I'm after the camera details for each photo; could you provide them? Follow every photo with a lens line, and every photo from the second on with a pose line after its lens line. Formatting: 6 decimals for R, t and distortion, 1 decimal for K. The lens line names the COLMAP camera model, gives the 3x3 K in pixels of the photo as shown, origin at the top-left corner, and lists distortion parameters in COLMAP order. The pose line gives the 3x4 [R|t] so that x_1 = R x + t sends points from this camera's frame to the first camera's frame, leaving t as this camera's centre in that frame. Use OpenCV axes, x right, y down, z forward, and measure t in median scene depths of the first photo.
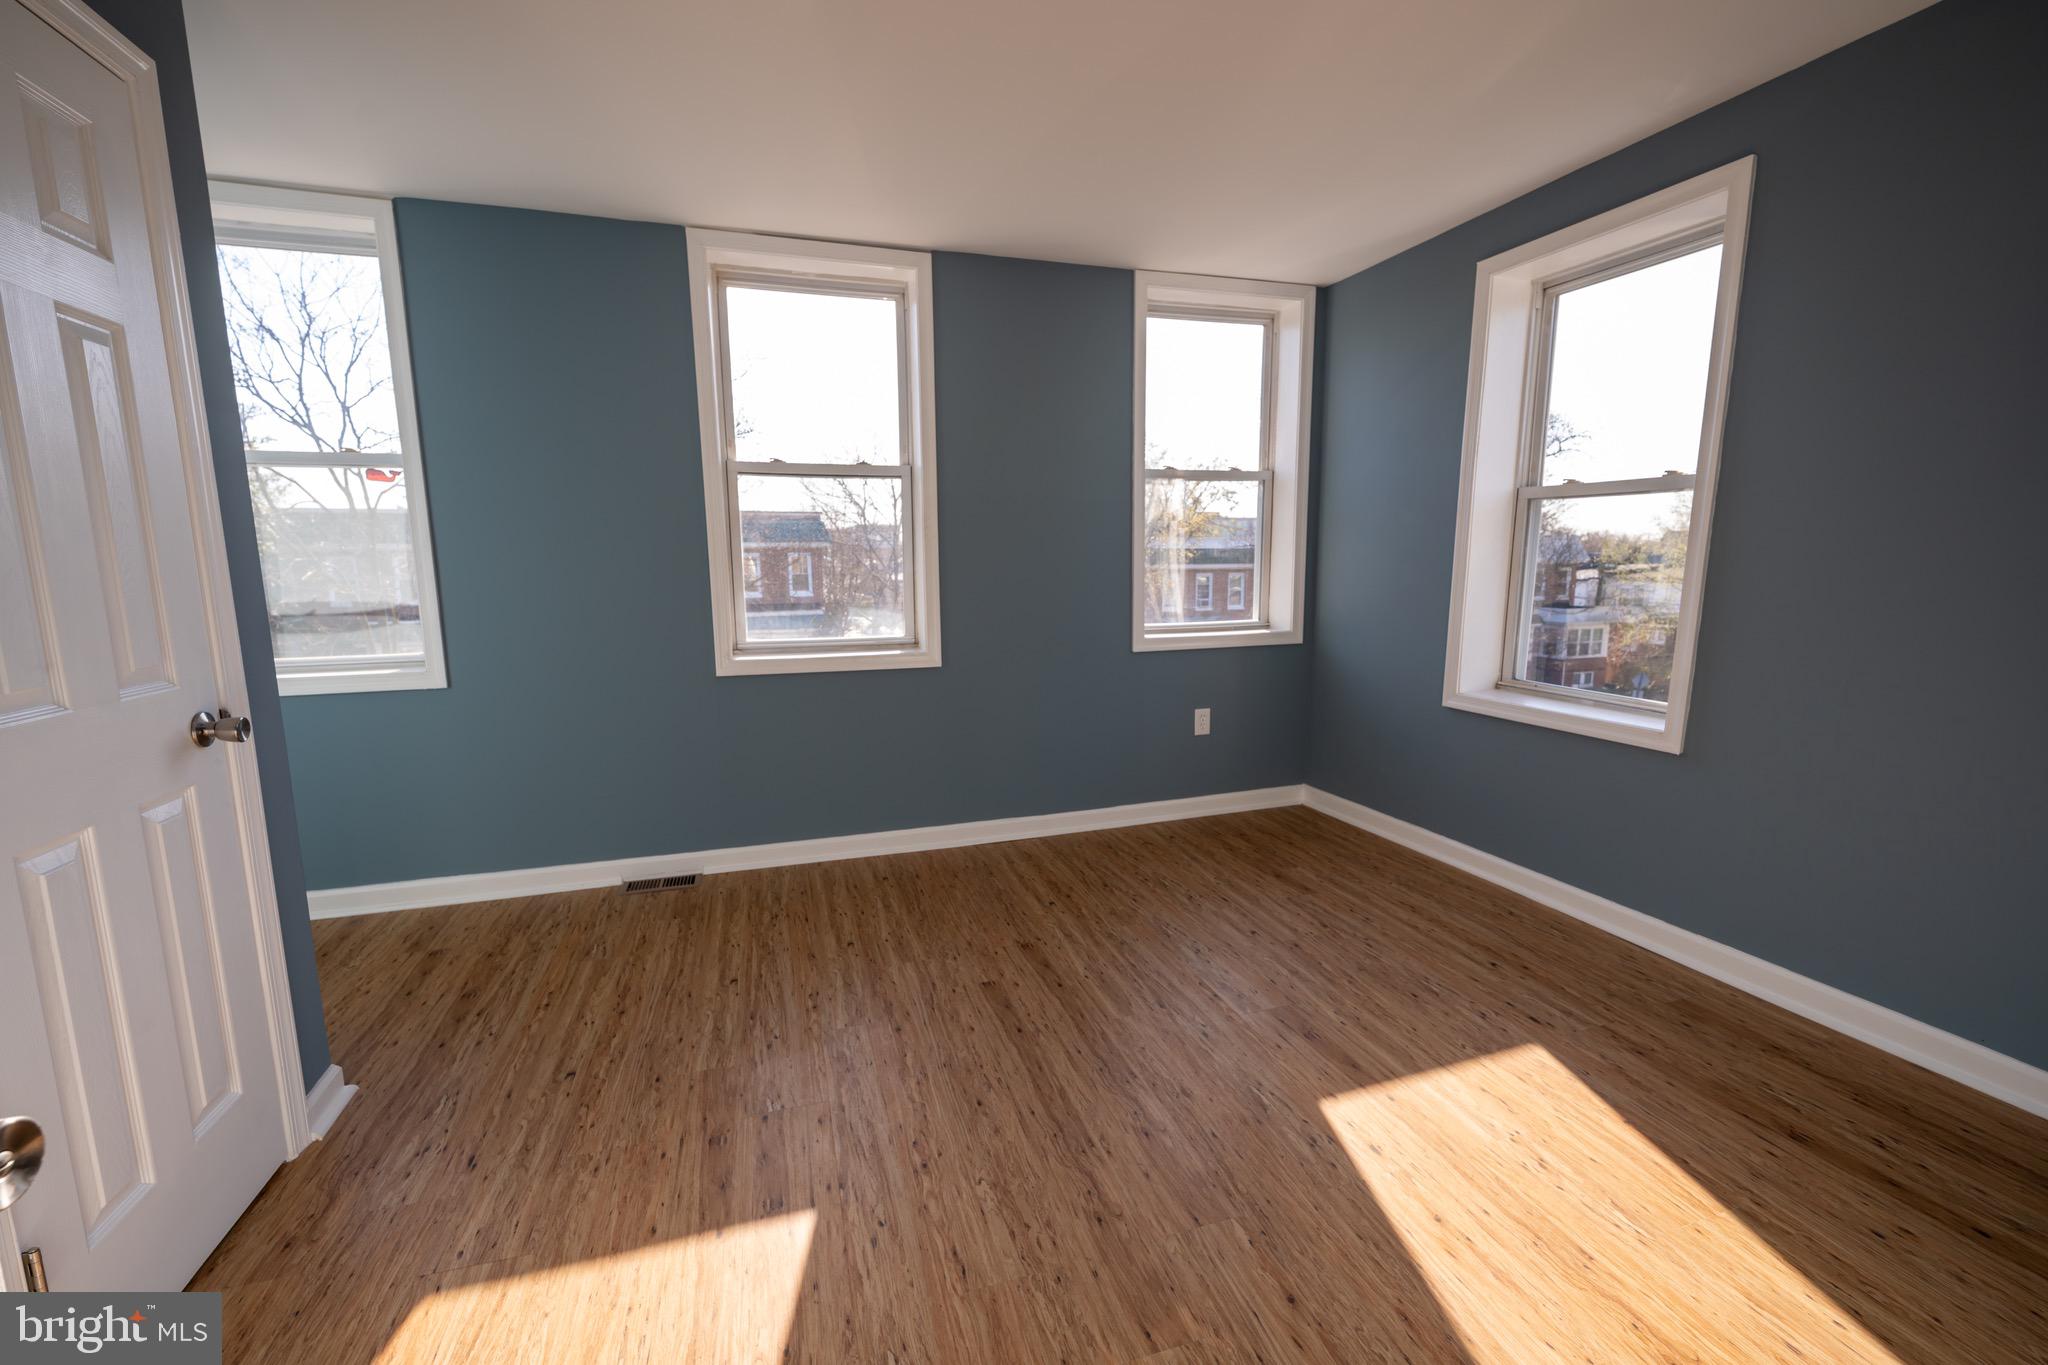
lens RADIAL K [[842.4, 0, 1022.5], [0, 842.4, 683.1], [0, 0, 1]] dist [0.001432, -0.001222]
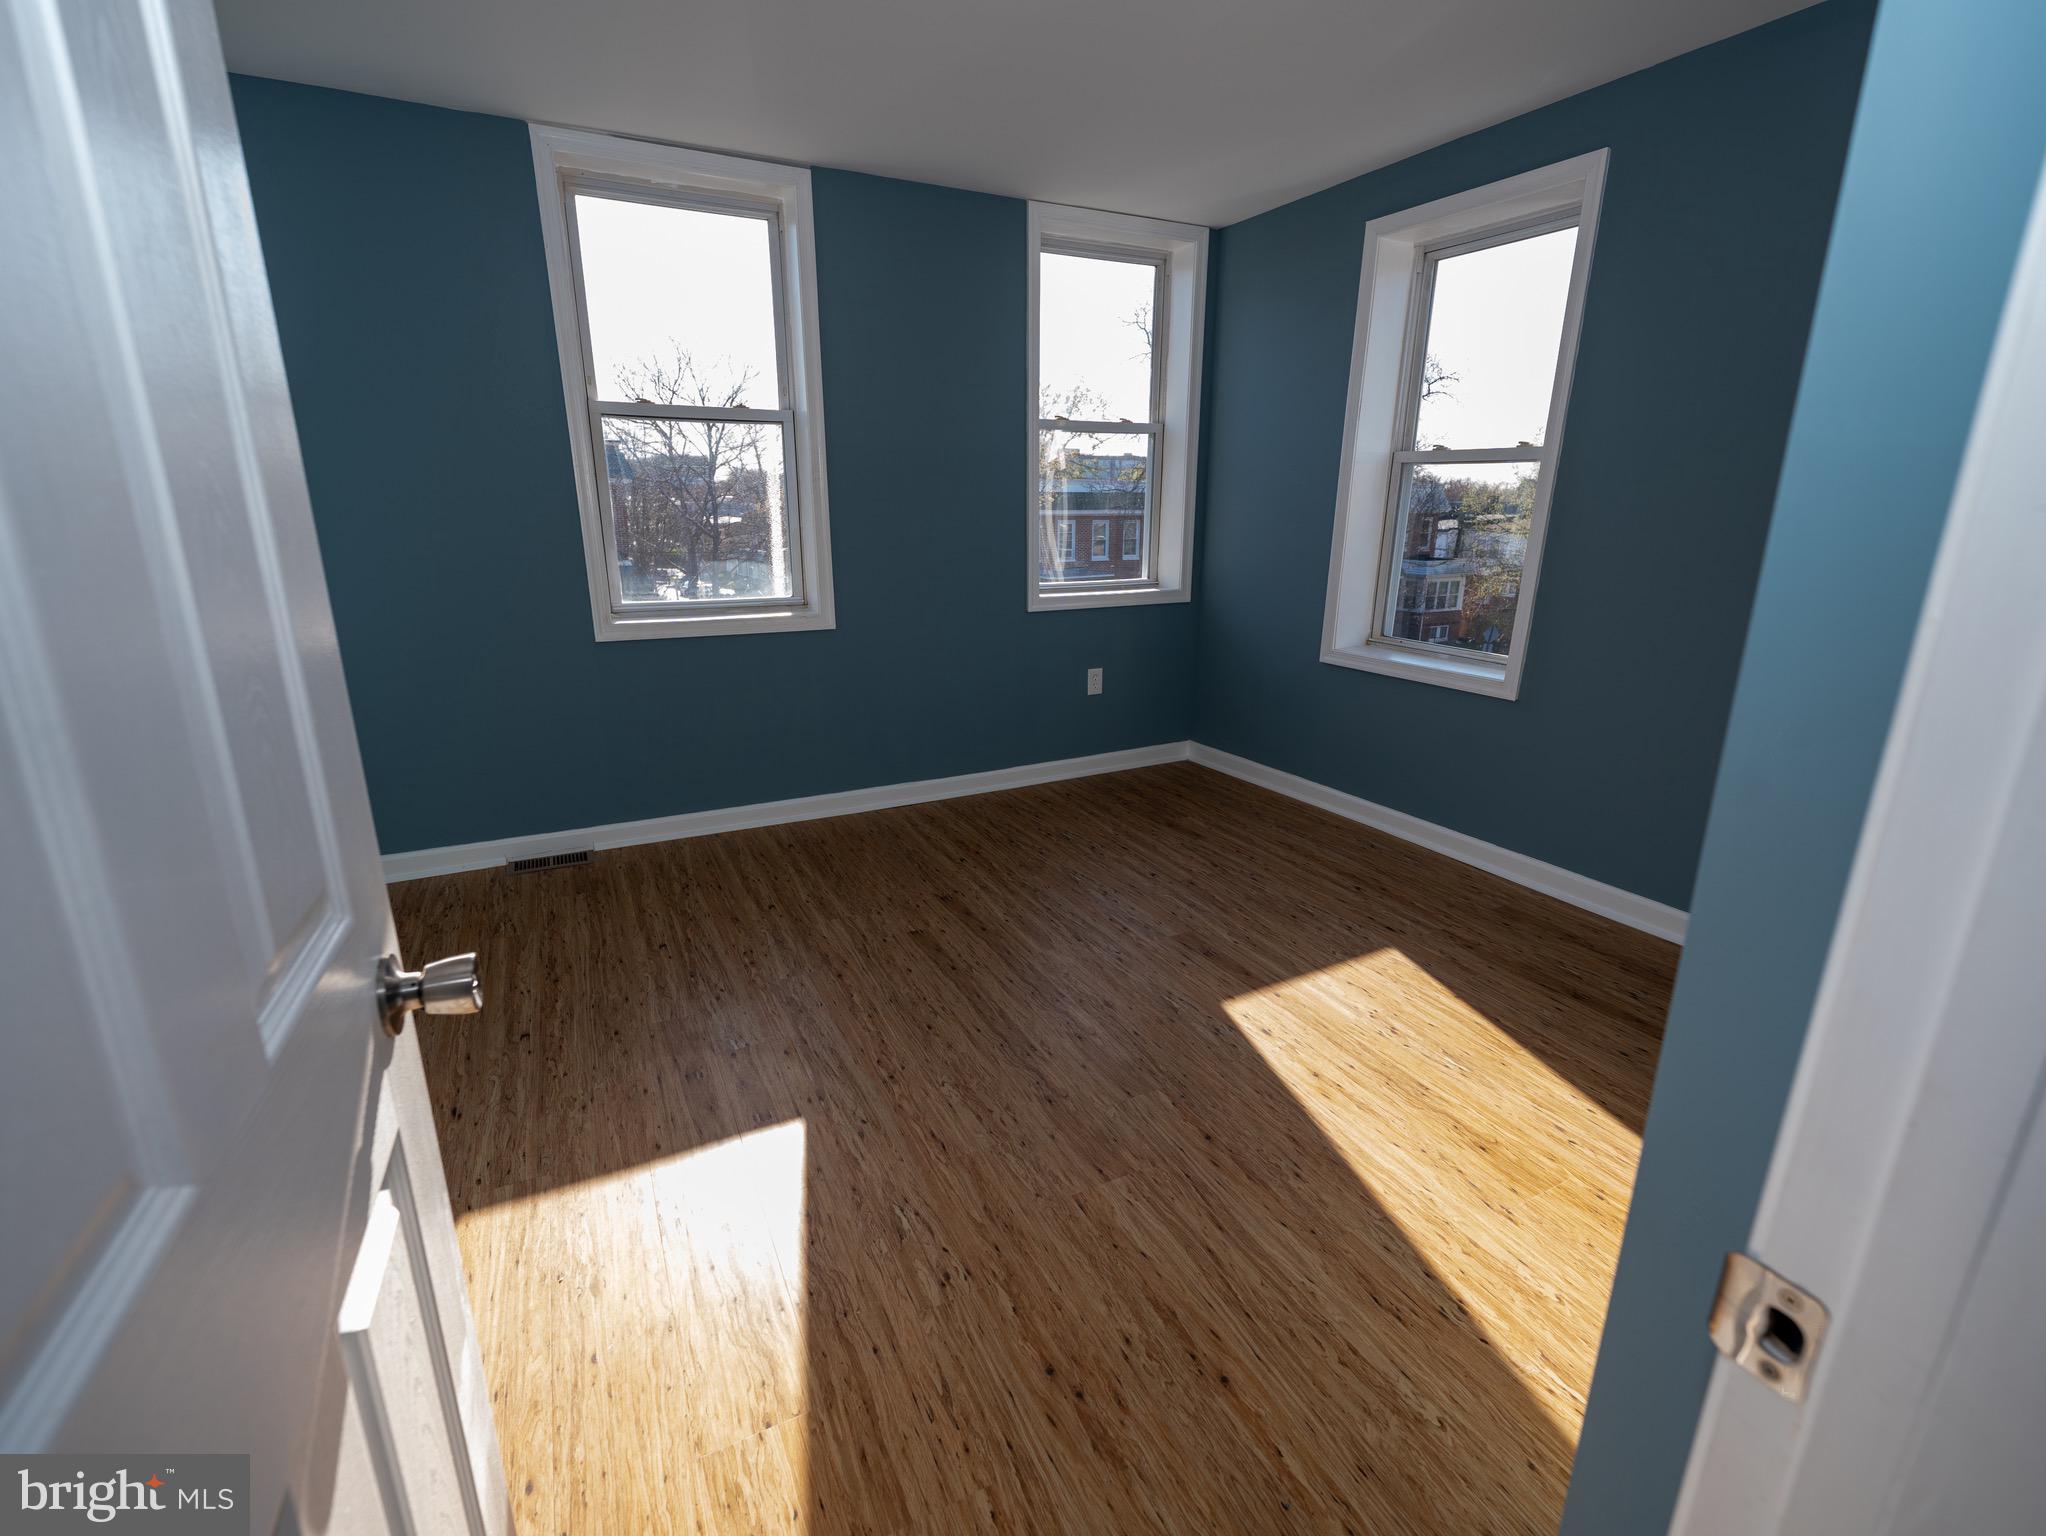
lens RADIAL K [[925.7, 0, 1021.9], [0, 925.7, 770.0], [0, 0, 1]] dist [-0.000462, -0.000300]
pose [[0.985873, -0.034884, 0.163820, -0.099812], [0.012333, 0.990535, 0.136703, -0.002894], [-0.167038, -0.132751, 0.976973, -0.142230]]
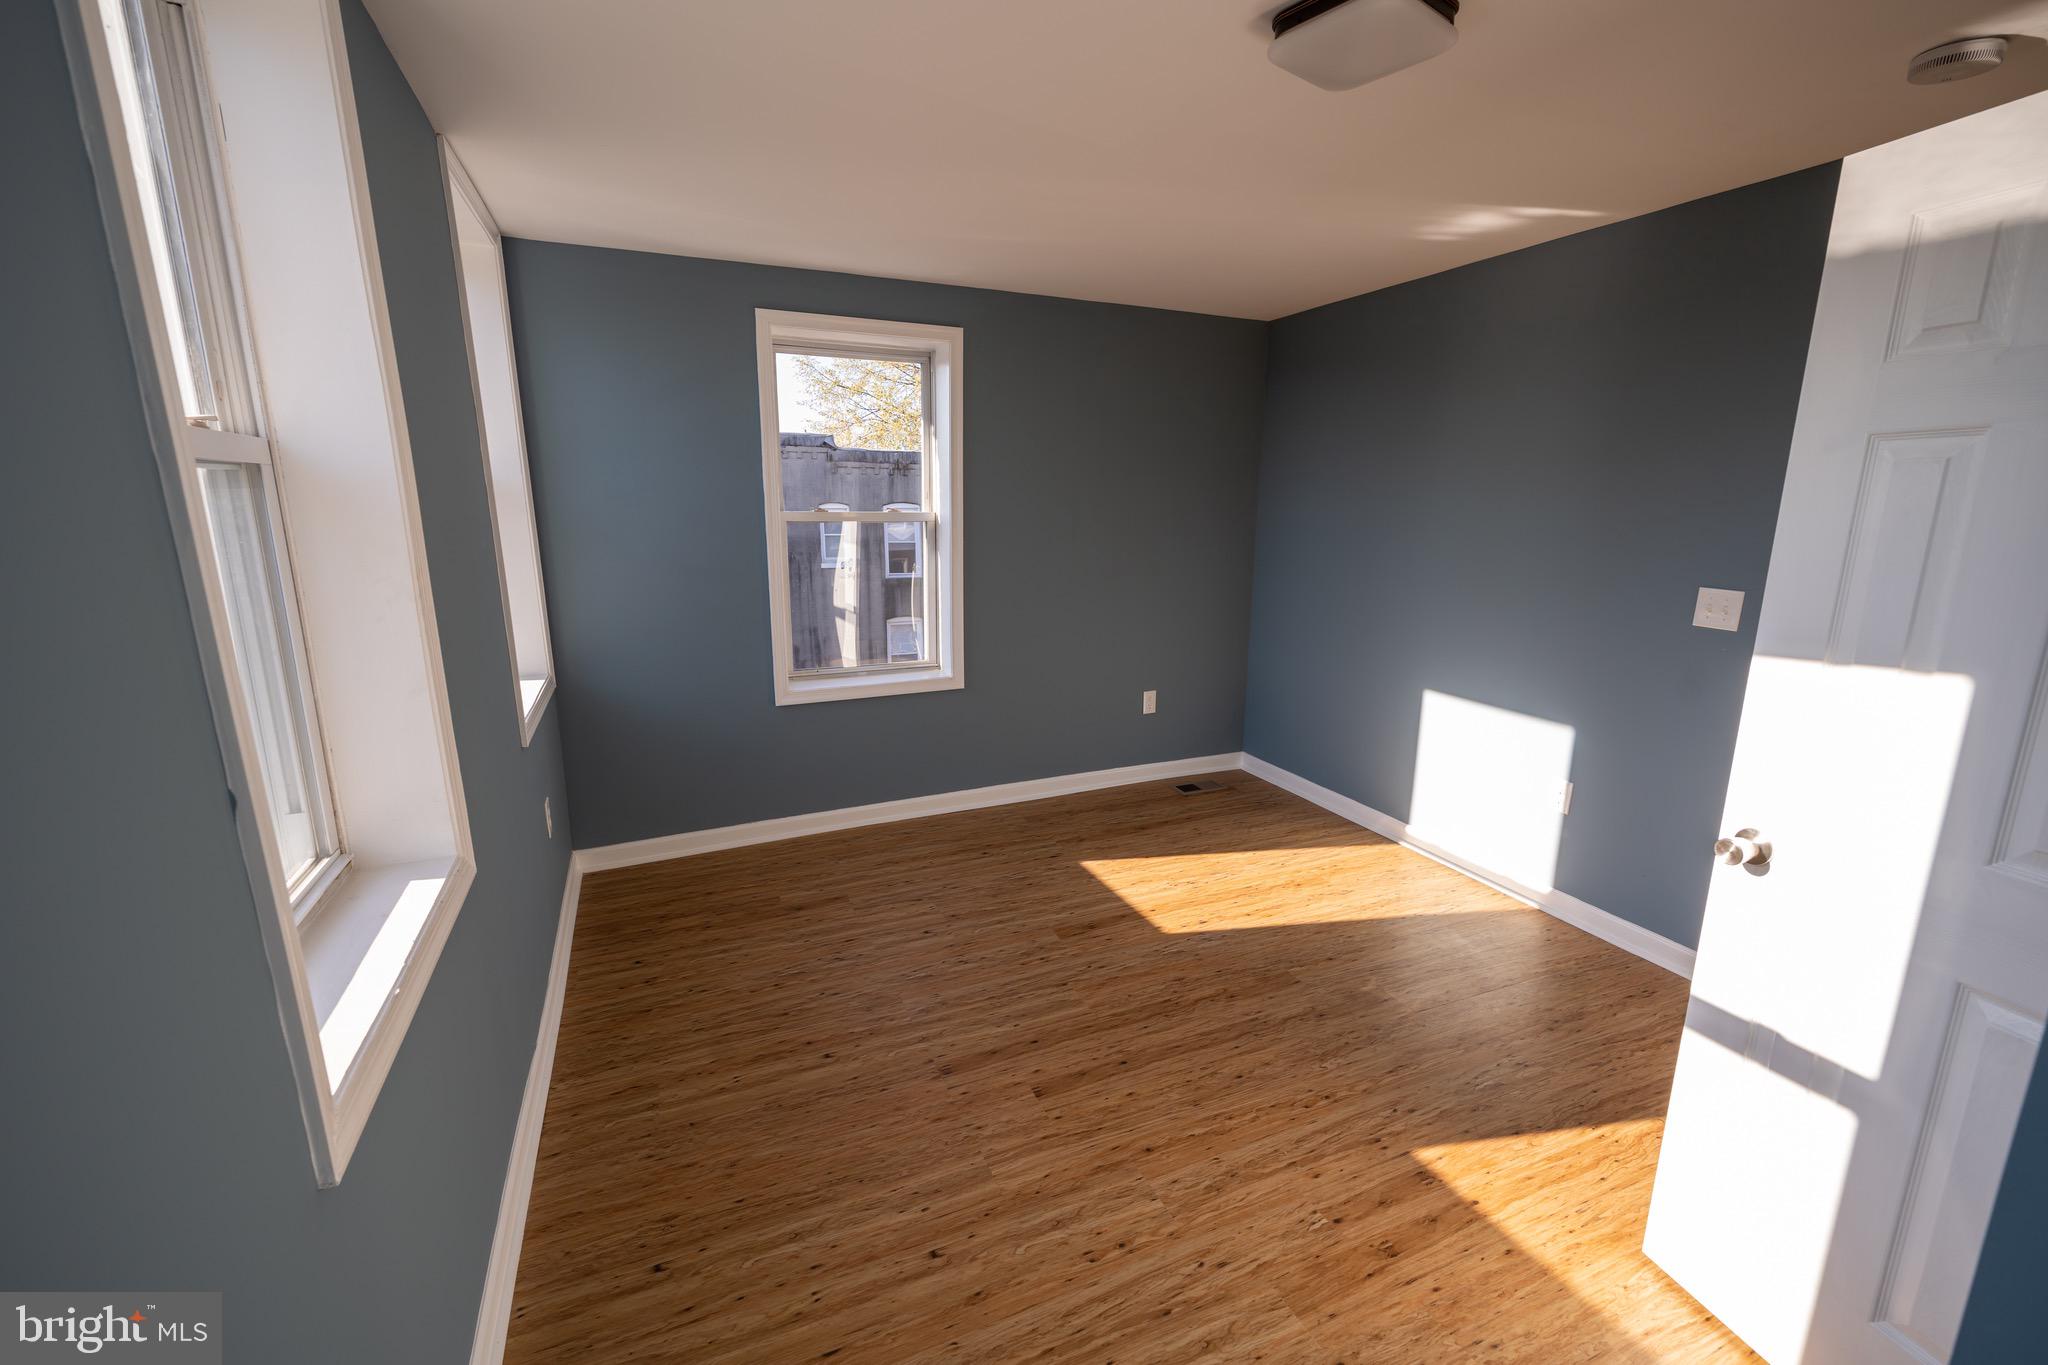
lens RADIAL K [[842.4, 0, 1022.5], [0, 842.4, 683.1], [0, 0, 1]] dist [0.001432, -0.001222]
pose [[-0.103992, -0.203114, 0.973617, -0.890433], [0.146595, 0.965103, 0.216995, -0.284568], [-0.983715, 0.165294, -0.070587, 1.082162]]
